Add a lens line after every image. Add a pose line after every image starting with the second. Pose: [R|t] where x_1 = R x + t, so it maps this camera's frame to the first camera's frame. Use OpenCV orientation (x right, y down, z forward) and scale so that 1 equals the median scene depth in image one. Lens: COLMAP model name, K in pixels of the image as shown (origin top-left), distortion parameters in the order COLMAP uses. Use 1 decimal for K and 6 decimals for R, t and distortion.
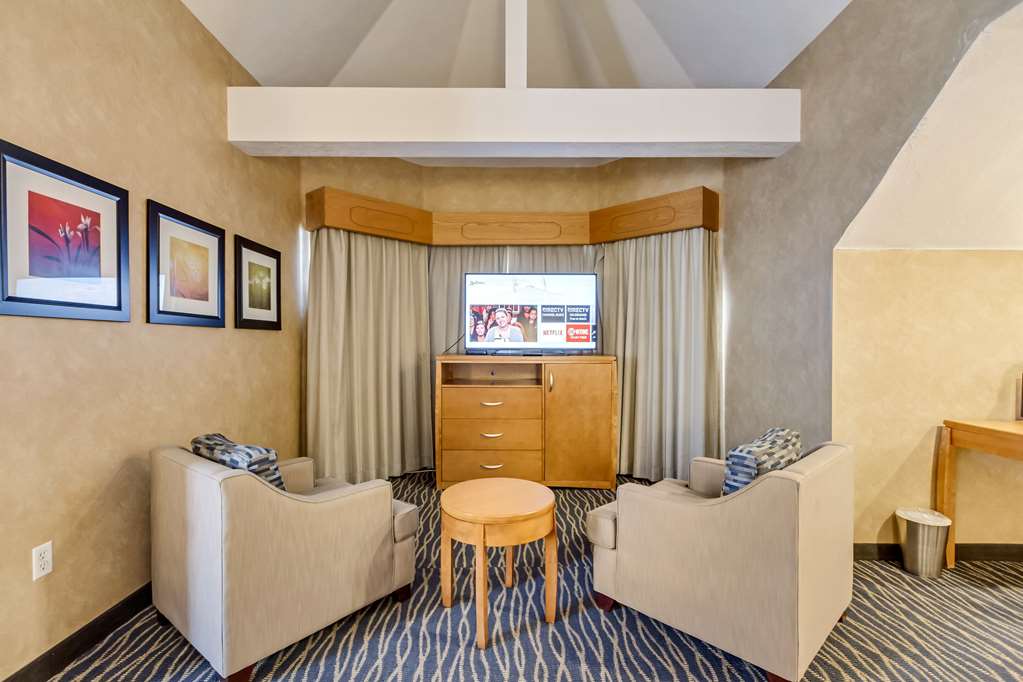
lens RADIAL K [[480.8, 0, 503.6], [0, 480.8, 347.7], [0, 0, 1]] dist [0.002616, -0.000909]
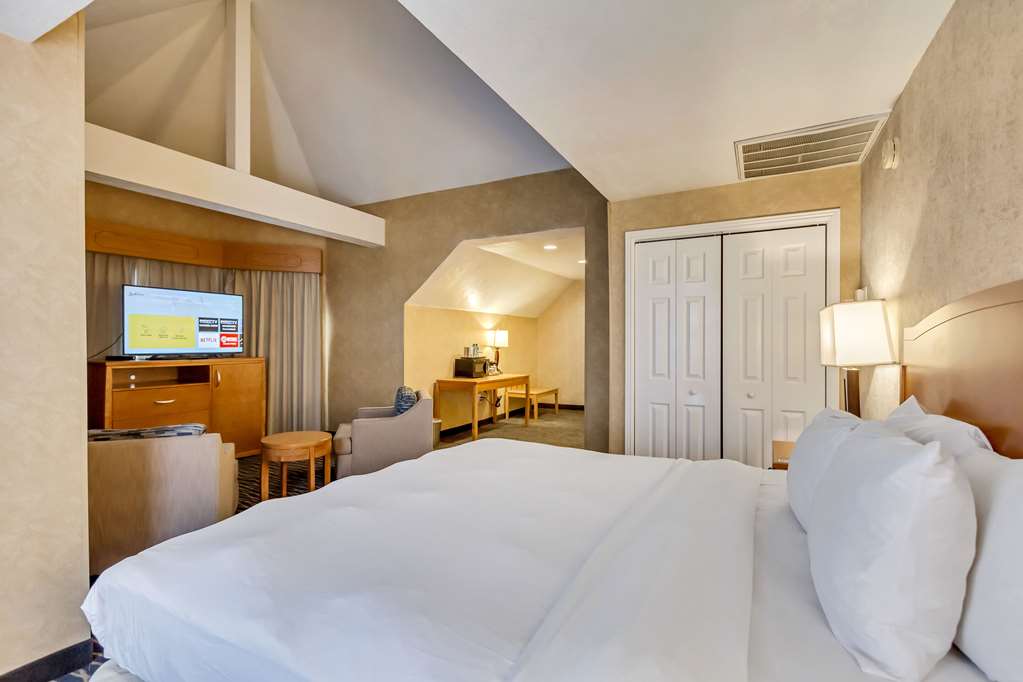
lens RADIAL K [[480.8, 0, 513.3], [0, 480.8, 340.2], [0, 0, 1]] dist [0.002616, -0.000909]
pose [[0.461307, 0.001517, 0.887239, -0.655027], [0.006927, 0.999962, -0.005311, -0.019051], [-0.887213, 0.008596, 0.461279, -0.278061]]
